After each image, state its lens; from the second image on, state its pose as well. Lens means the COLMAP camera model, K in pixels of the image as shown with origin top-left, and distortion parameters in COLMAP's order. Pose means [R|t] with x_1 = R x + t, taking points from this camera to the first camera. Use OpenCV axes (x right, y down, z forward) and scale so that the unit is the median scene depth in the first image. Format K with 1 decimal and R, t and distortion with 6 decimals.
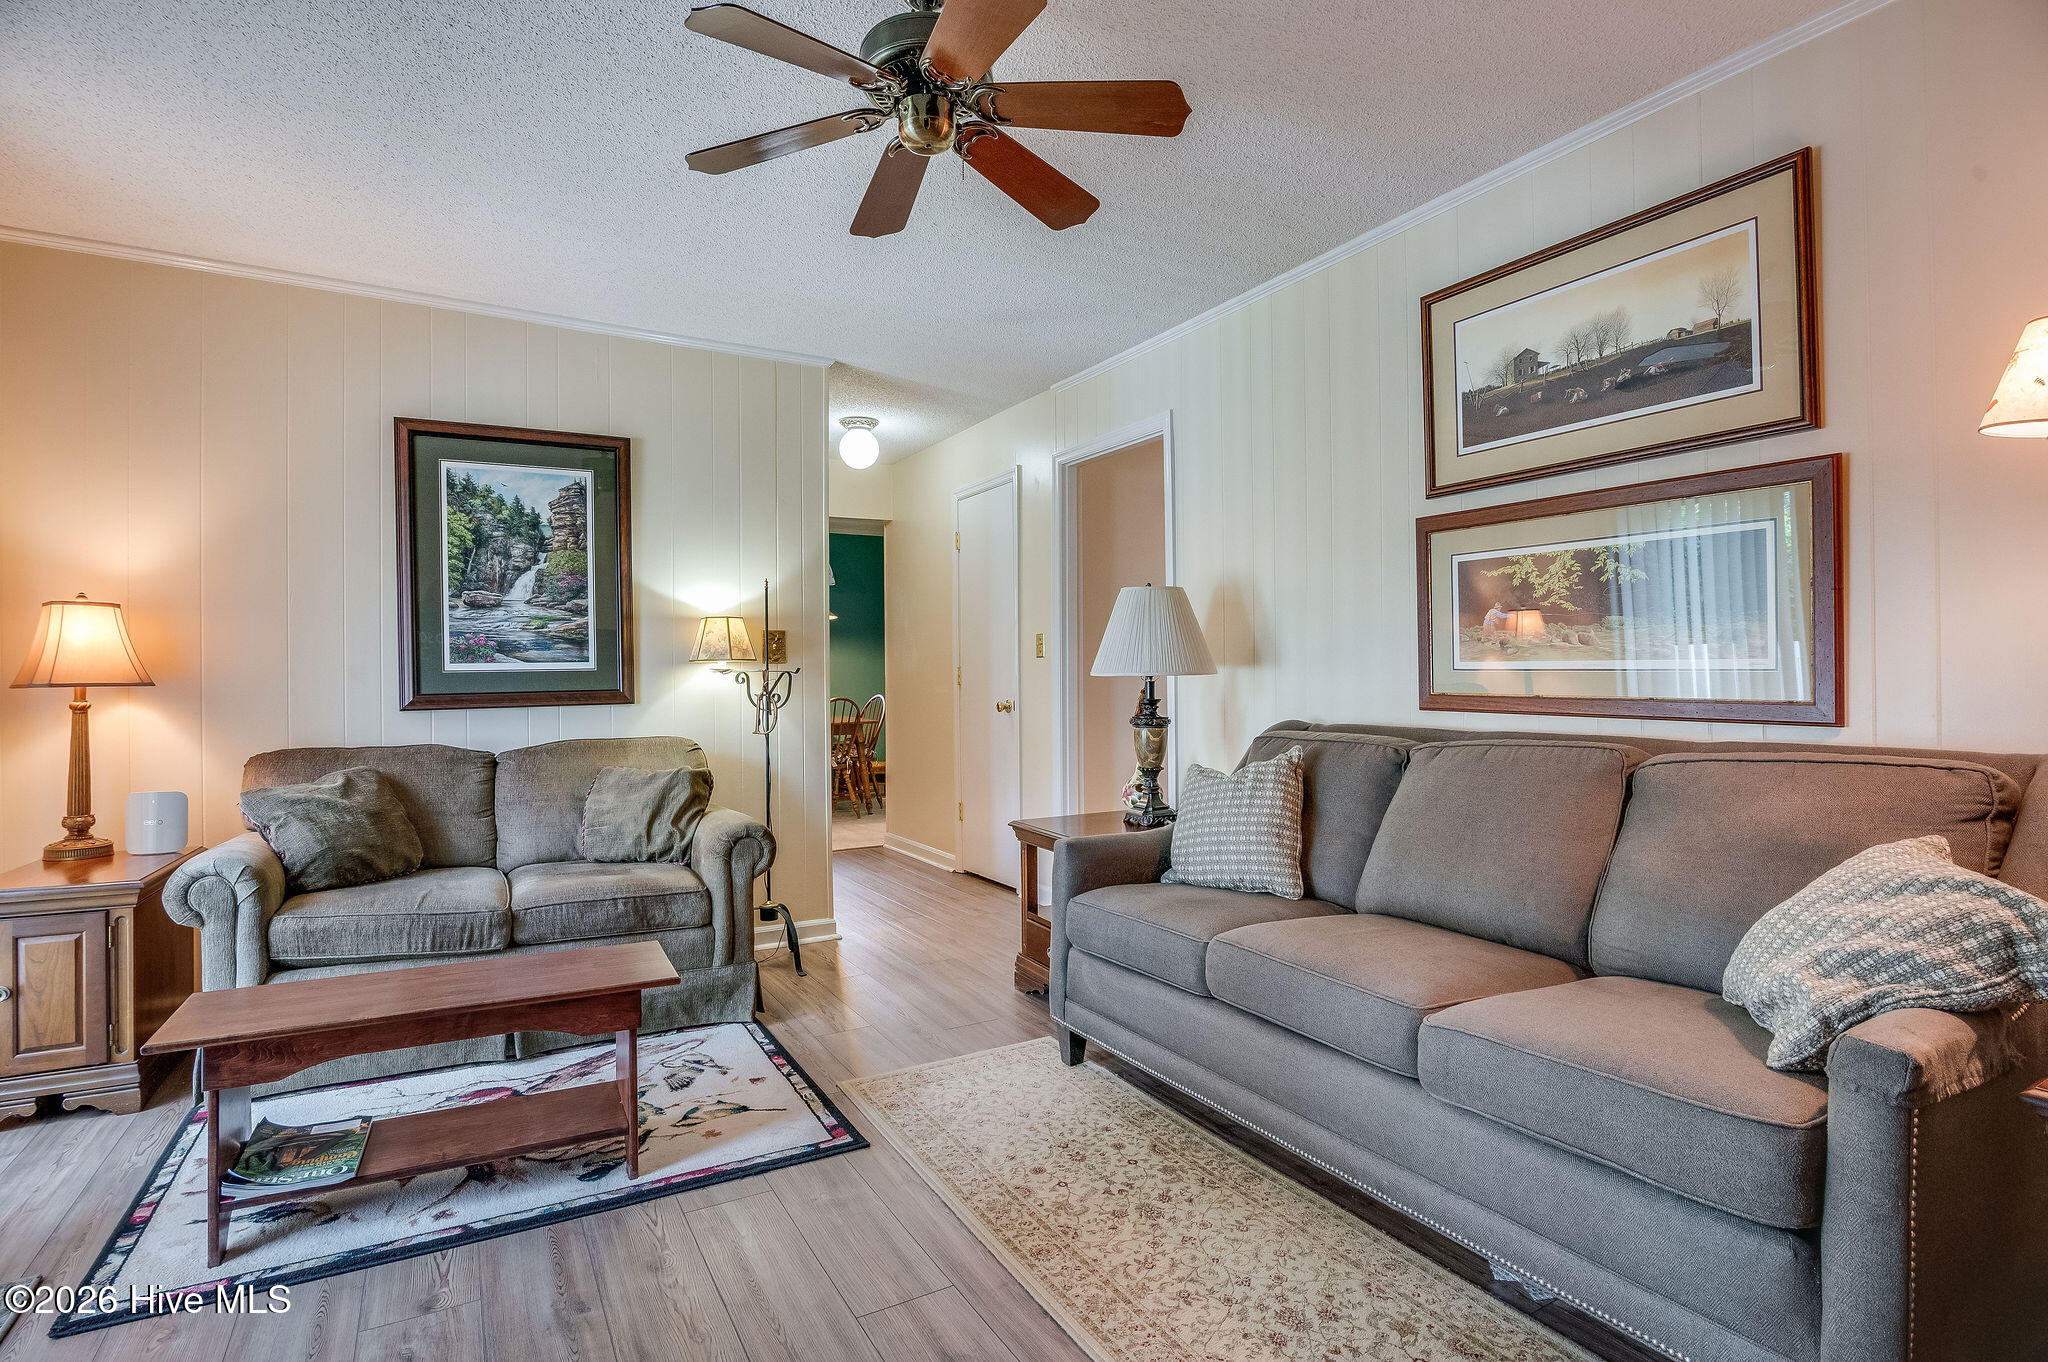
lens RADIAL K [[999.3, 0, 1030.4], [0, 999.3, 677.9], [0, 0, 1]] dist [-0.022746, -0.000713]
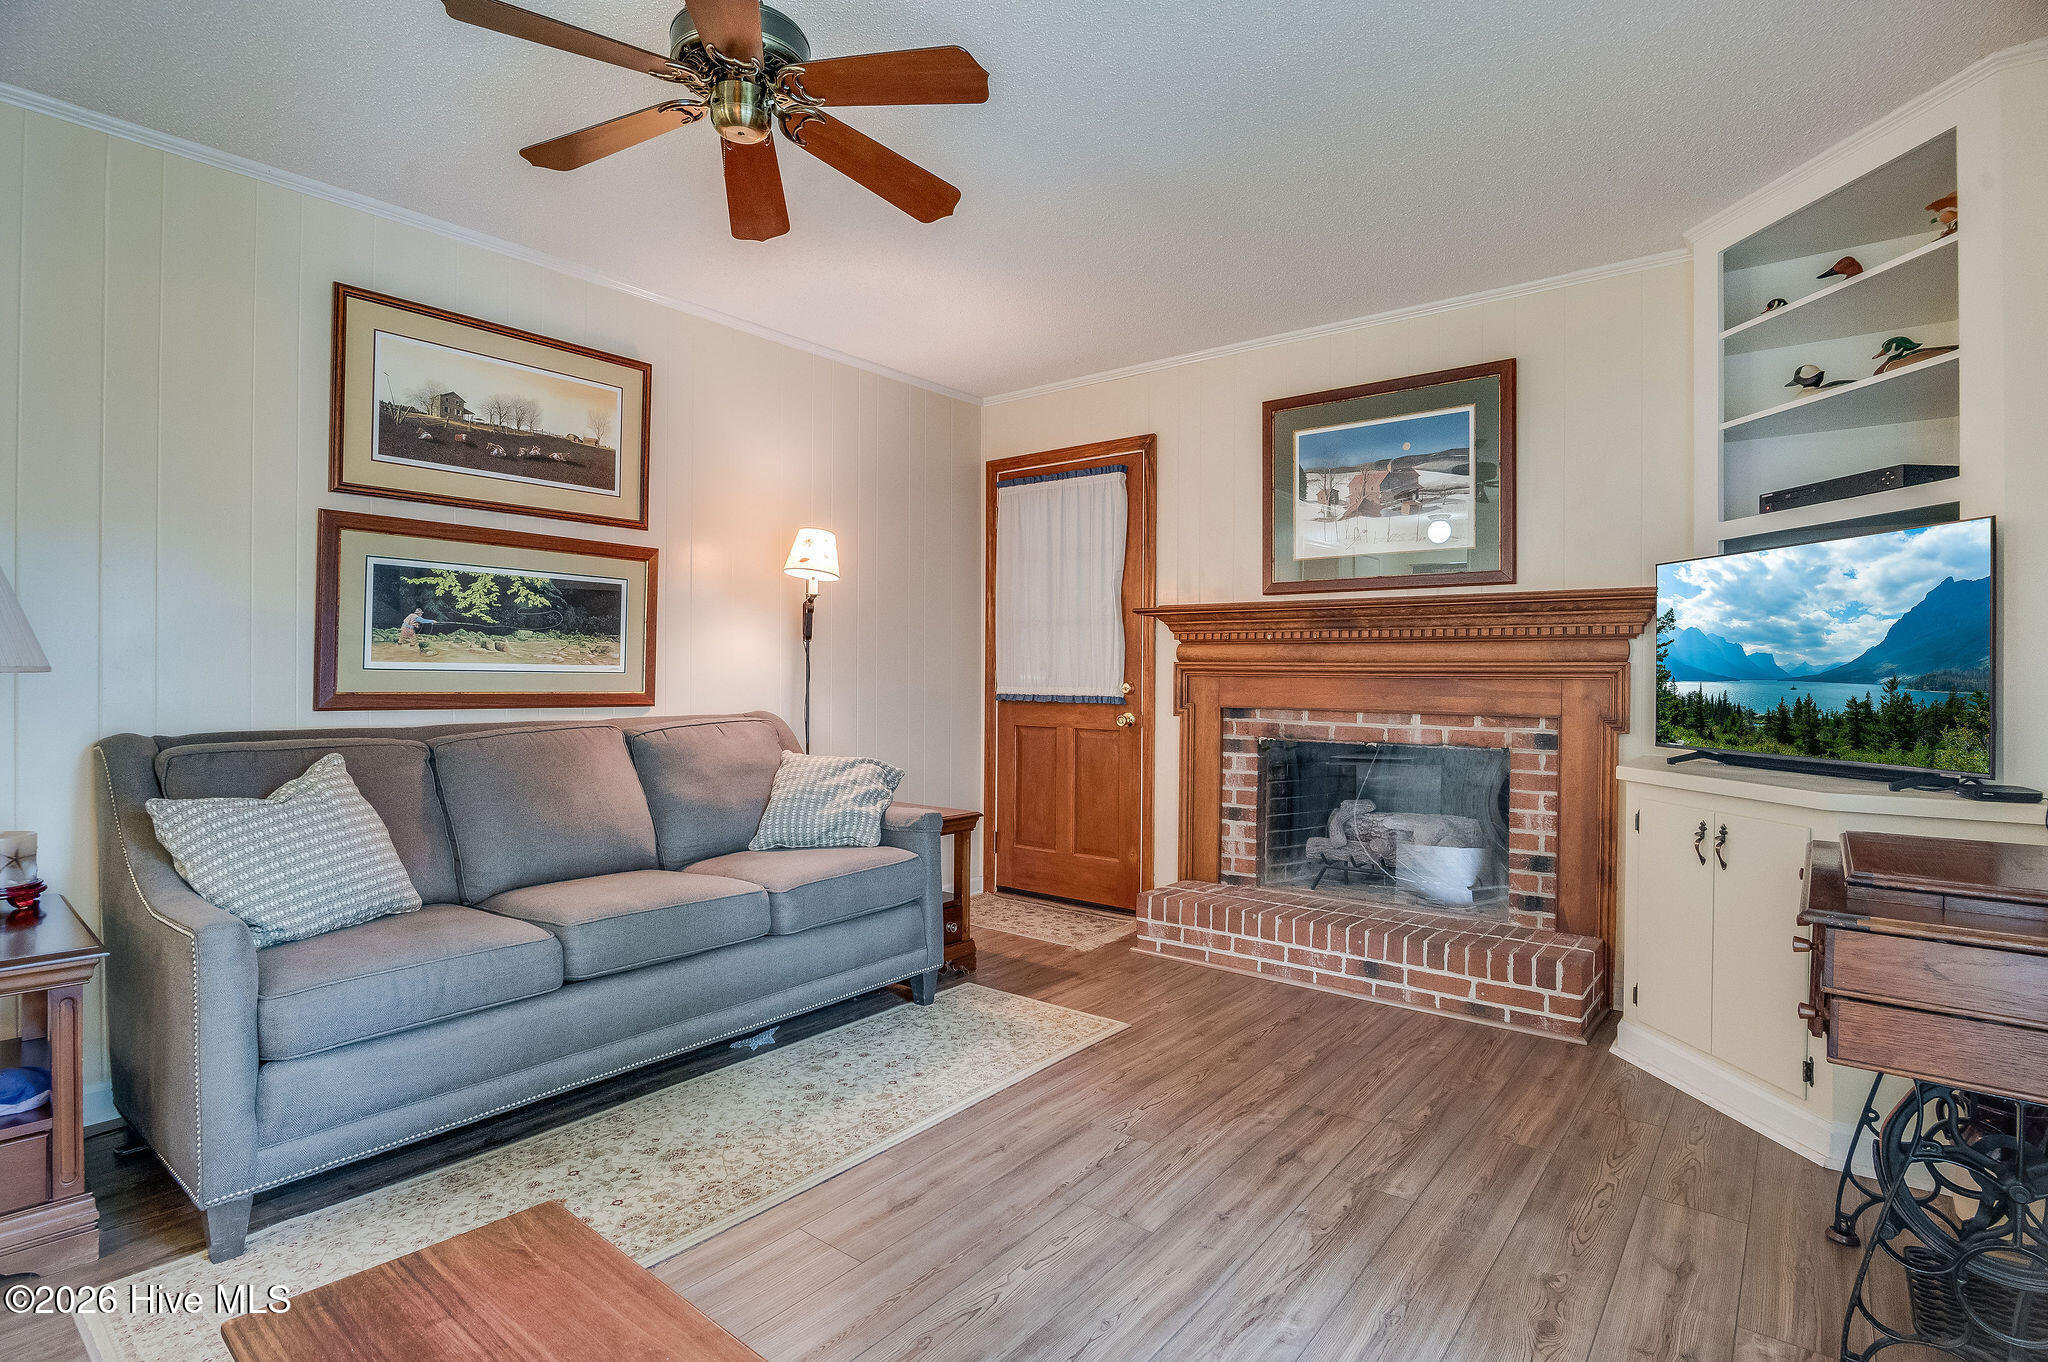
lens RADIAL K [[999.3, 0, 1030.4], [0, 999.3, 677.9], [0, 0, 1]] dist [-0.022746, -0.000713]
pose [[-0.363415, 0.003338, 0.931621, -0.729287], [0.000105, 0.999994, -0.003542, 0.004166], [-0.931627, -0.001190, -0.363413, 0.708109]]
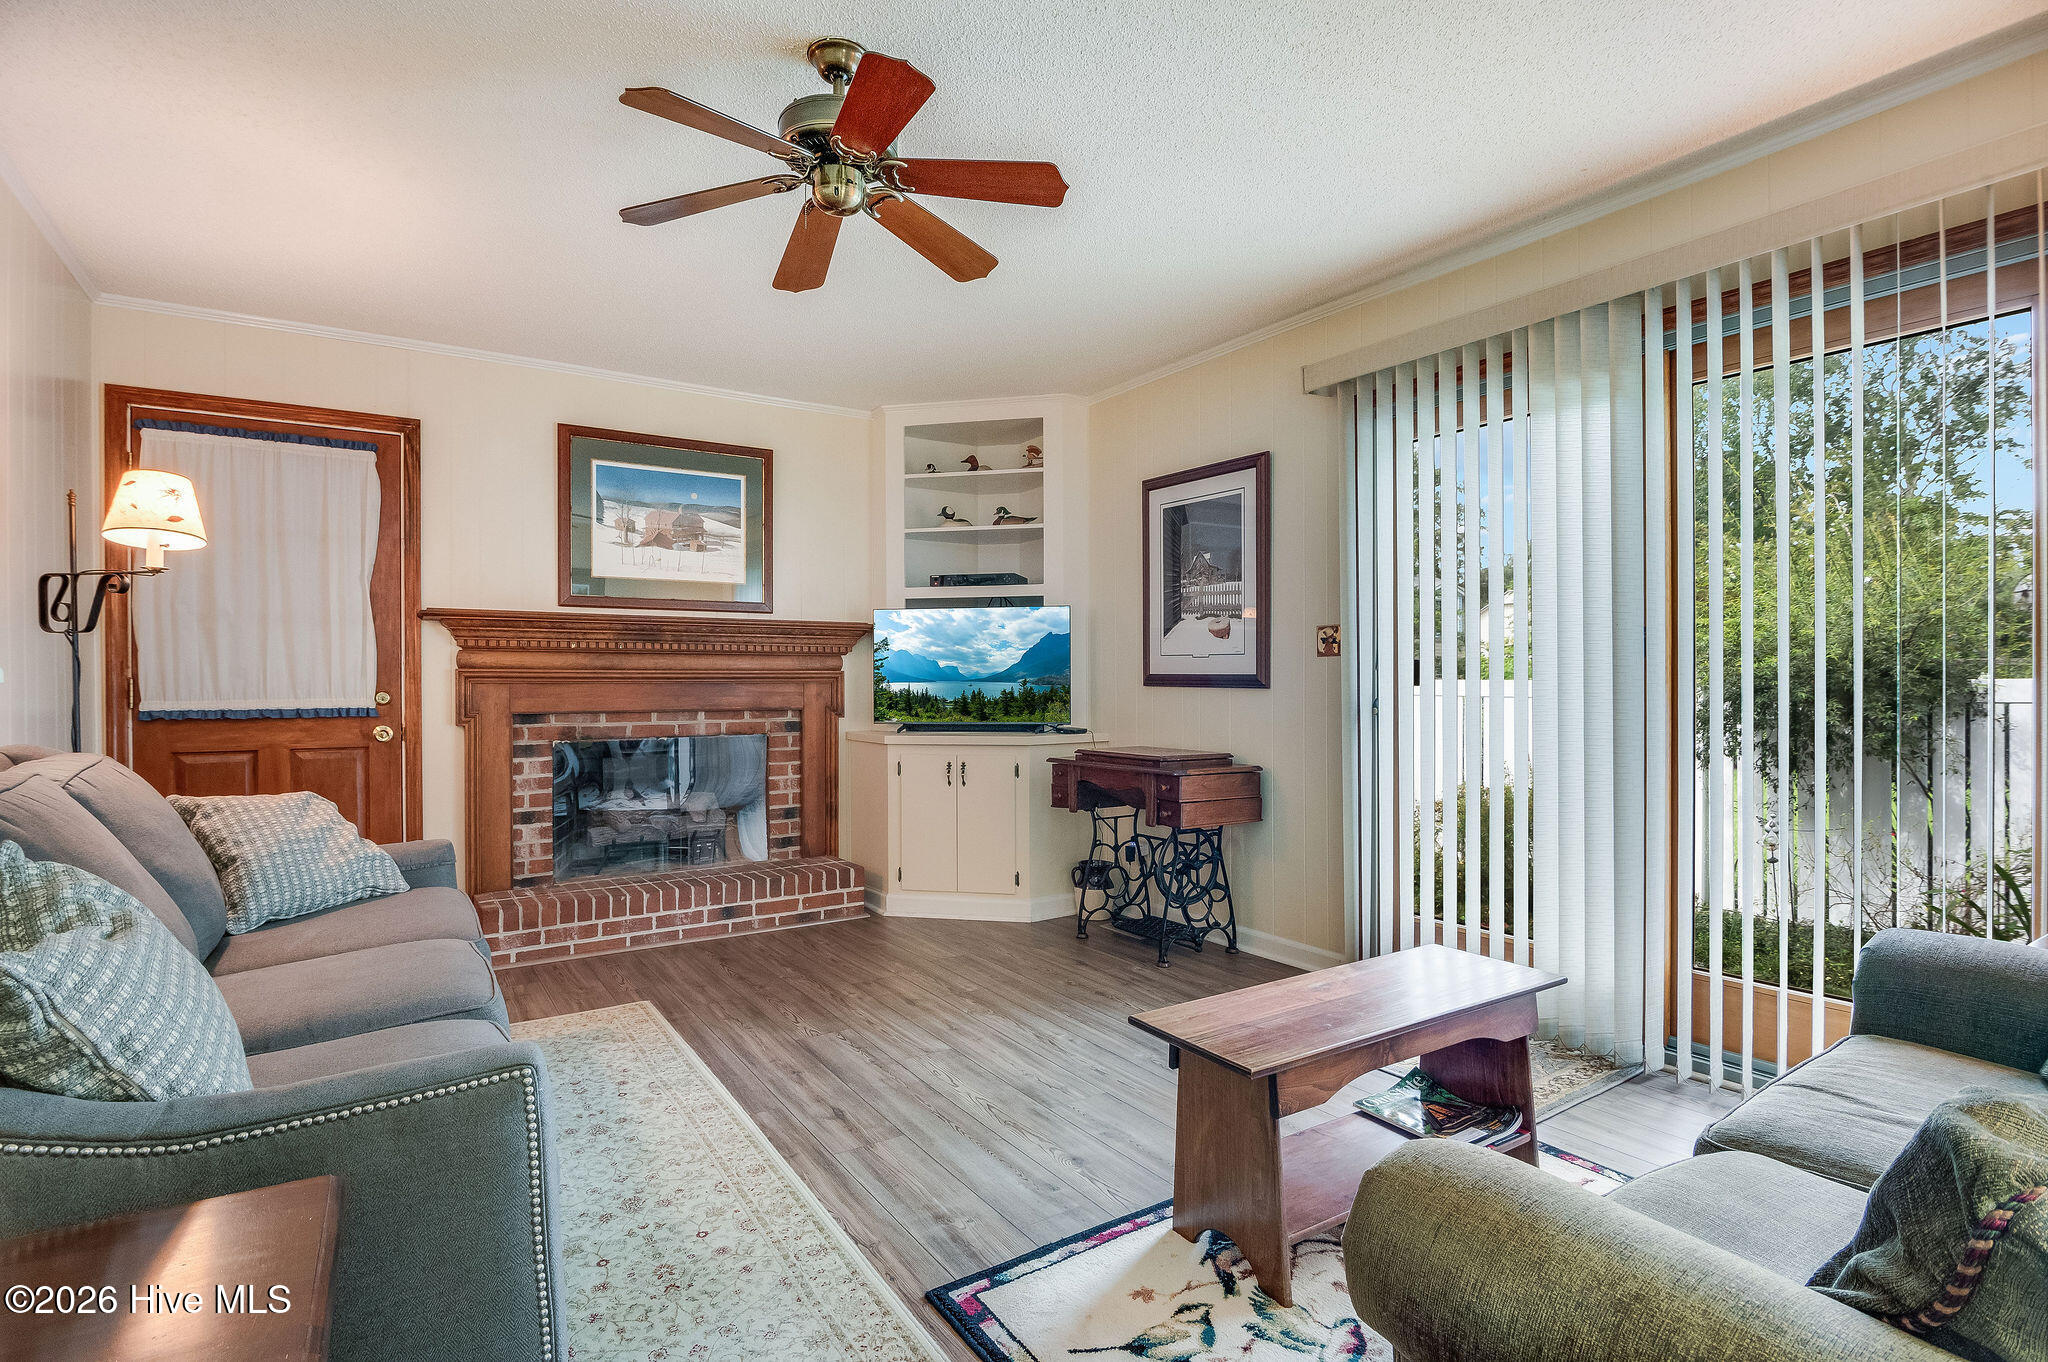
lens RADIAL K [[999.3, 0, 1030.4], [0, 999.3, 677.9], [0, 0, 1]] dist [-0.022746, -0.000713]
pose [[-0.998033, 0.013634, -0.061195, -0.160855], [0.013659, 0.999907, 0.000017, -0.000571], [0.061190, -0.000819, -0.998126, 1.401909]]
